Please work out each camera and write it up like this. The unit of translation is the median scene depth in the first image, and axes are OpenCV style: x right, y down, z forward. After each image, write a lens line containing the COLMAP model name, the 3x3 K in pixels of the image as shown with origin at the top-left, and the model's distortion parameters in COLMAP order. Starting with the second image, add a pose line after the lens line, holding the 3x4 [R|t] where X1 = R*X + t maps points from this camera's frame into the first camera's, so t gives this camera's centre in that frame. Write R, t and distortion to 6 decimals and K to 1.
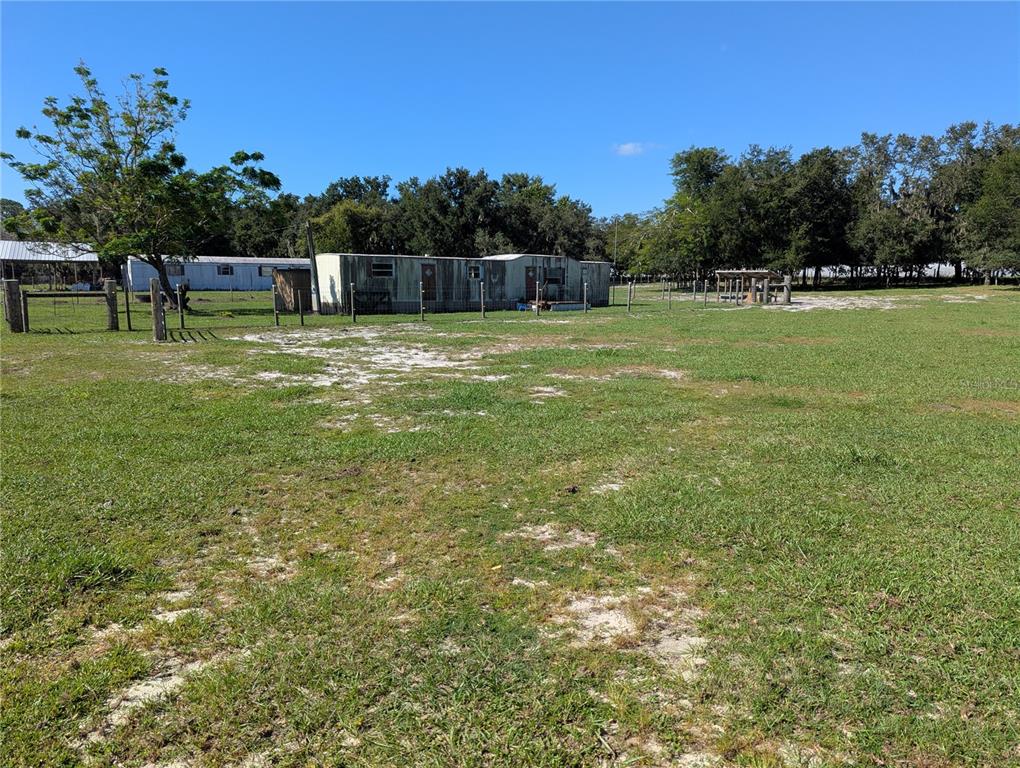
lens RADIAL K [[705.3, 0, 510.0], [0, 705.3, 384.0], [0, 0, 1]] dist [0.050292, -0.000008]
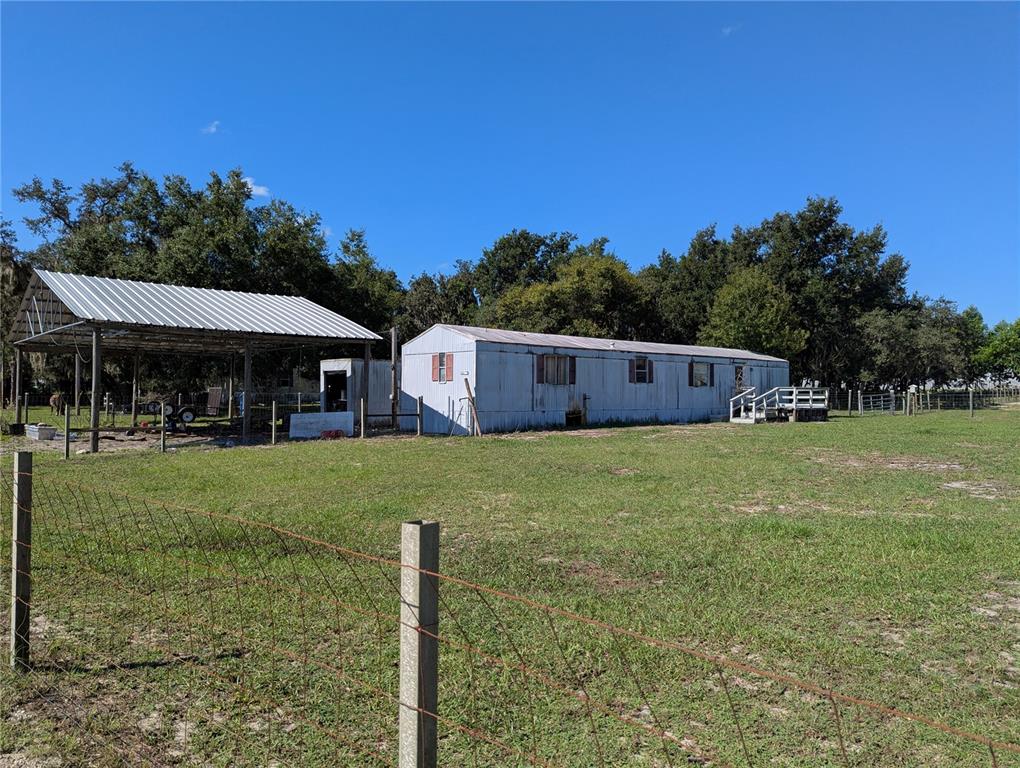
lens RADIAL K [[705.3, 0, 510.0], [0, 705.3, 384.0], [0, 0, 1]] dist [0.050292, -0.000008]
pose [[0.997674, 0.022833, 0.064235, -0.479377], [-0.014608, 0.991960, -0.125704, -0.100374], [-0.066589, 0.124473, 0.989986, 0.607762]]
